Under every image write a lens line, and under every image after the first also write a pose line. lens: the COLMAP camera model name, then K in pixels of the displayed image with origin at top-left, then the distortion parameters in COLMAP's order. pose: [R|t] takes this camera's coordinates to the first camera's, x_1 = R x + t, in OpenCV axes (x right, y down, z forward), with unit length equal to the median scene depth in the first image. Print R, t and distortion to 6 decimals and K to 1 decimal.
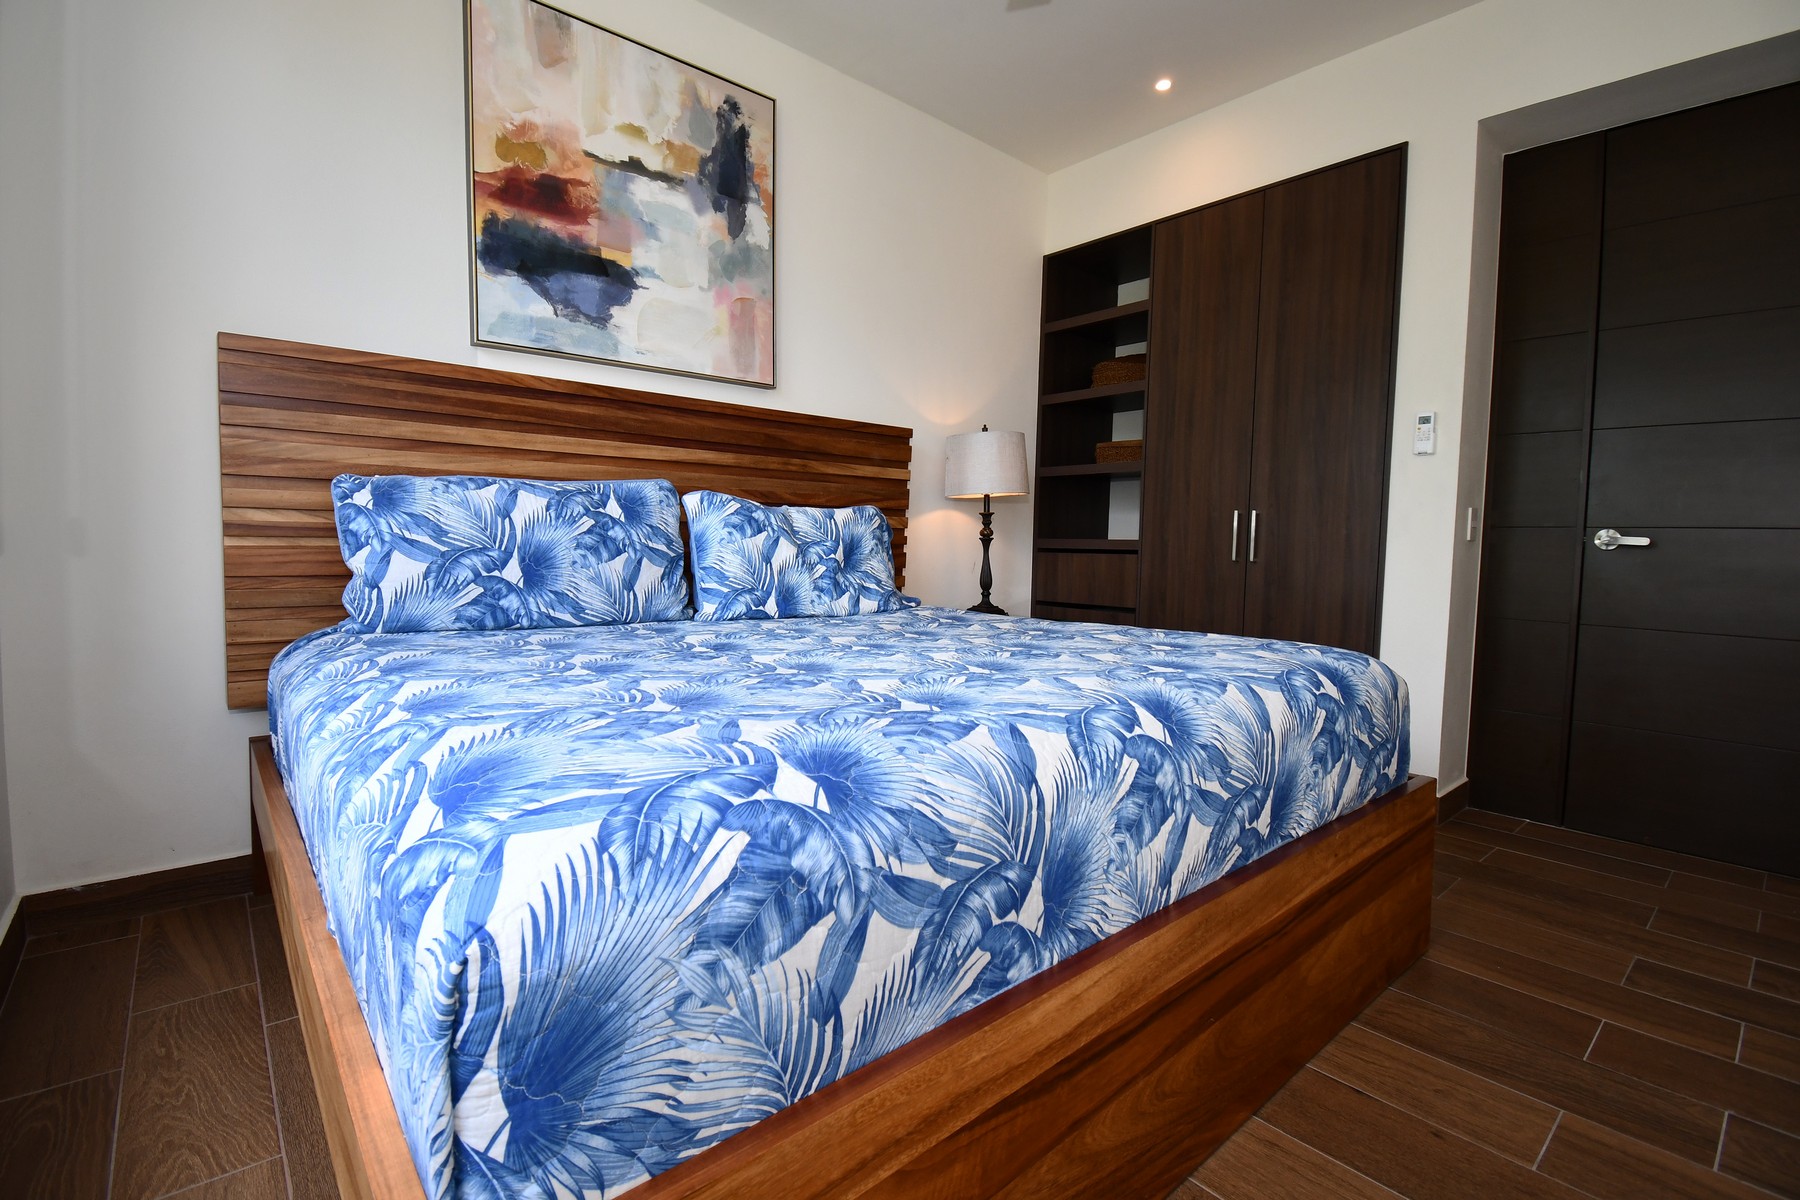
lens RADIAL K [[792.1, 0, 900.0], [0, 792.1, 600.0], [0, 0, 1]] dist [0.017520, -0.024608]
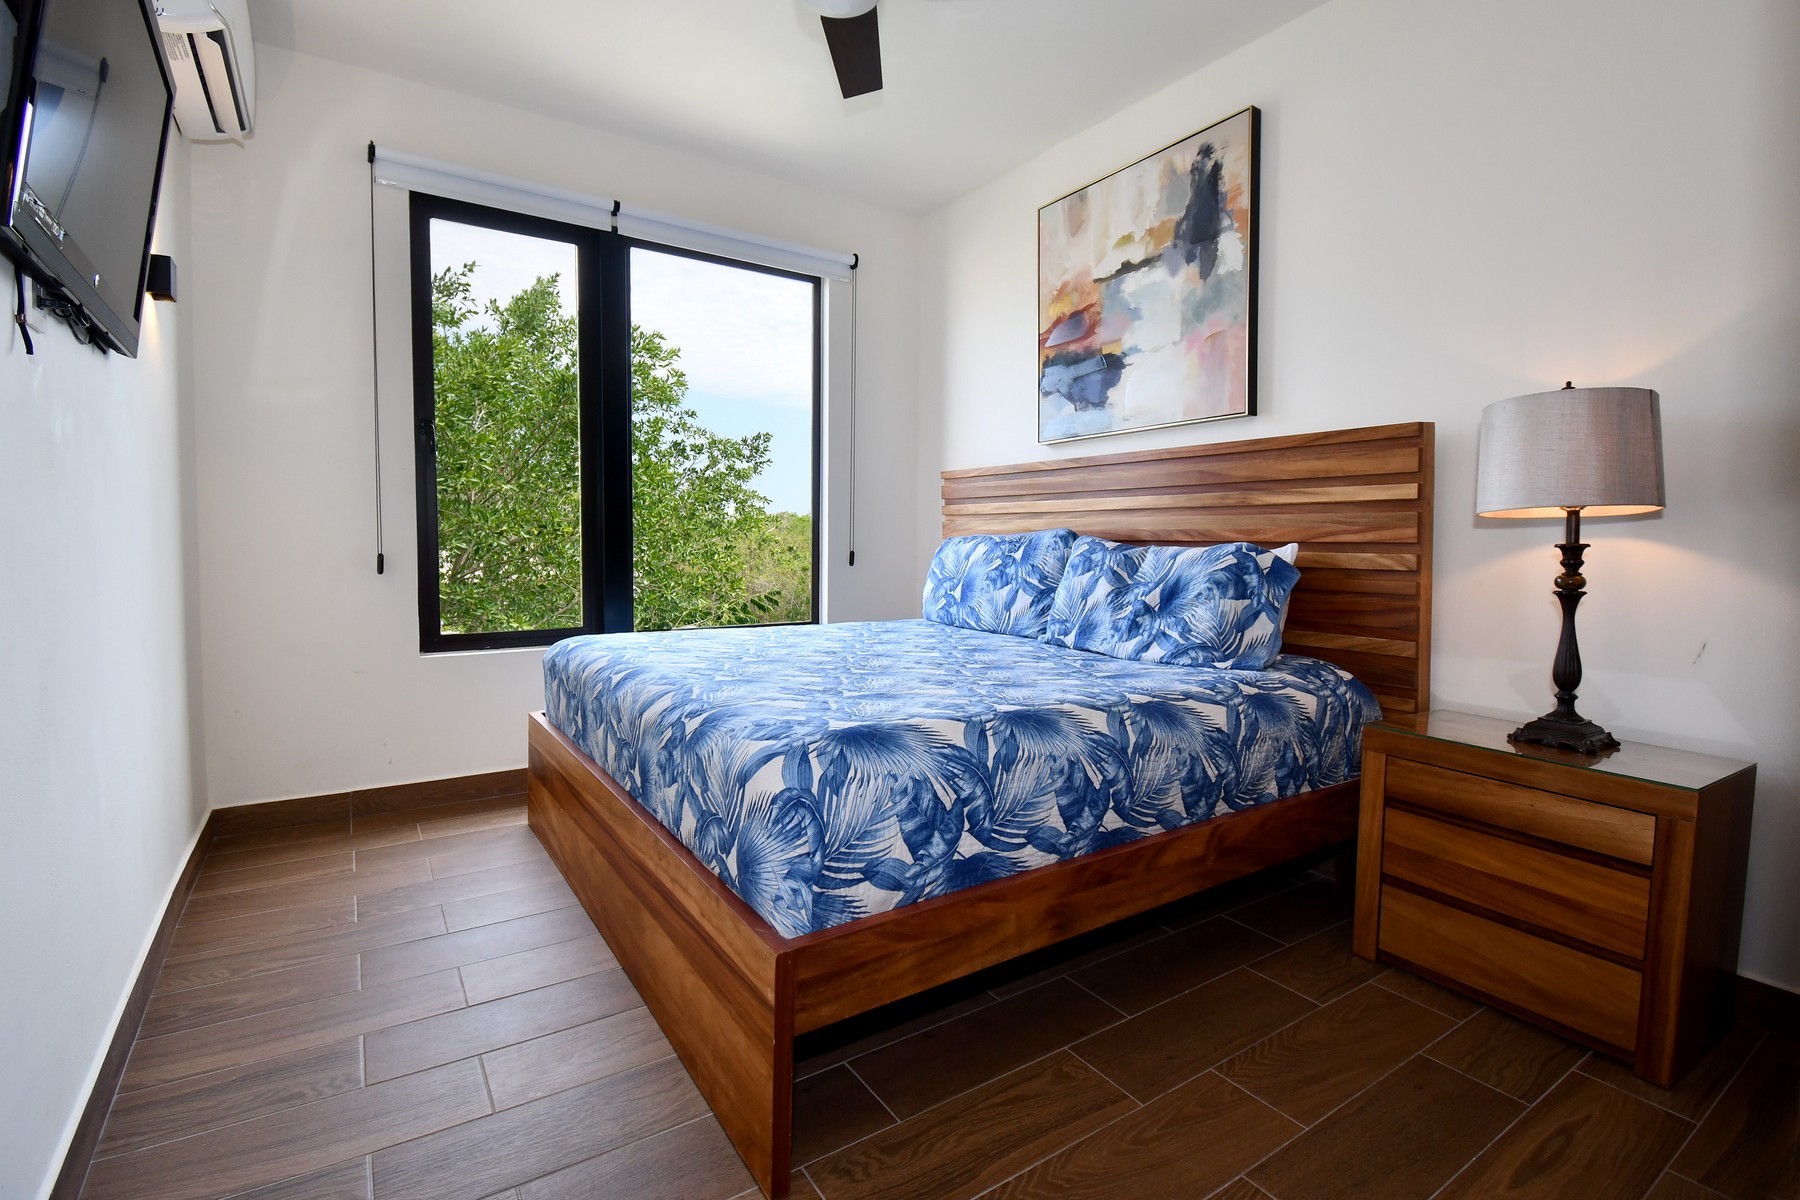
lens RADIAL K [[802.1, 0, 900.0], [0, 802.1, 600.0], [0, 0, 1]] dist [0.001834, -0.013402]
pose [[-0.115934, 0.058186, -0.991551, 0.934133], [-0.084118, 0.994121, 0.068172, -0.096412], [0.989689, 0.091311, -0.110358, 0.829386]]
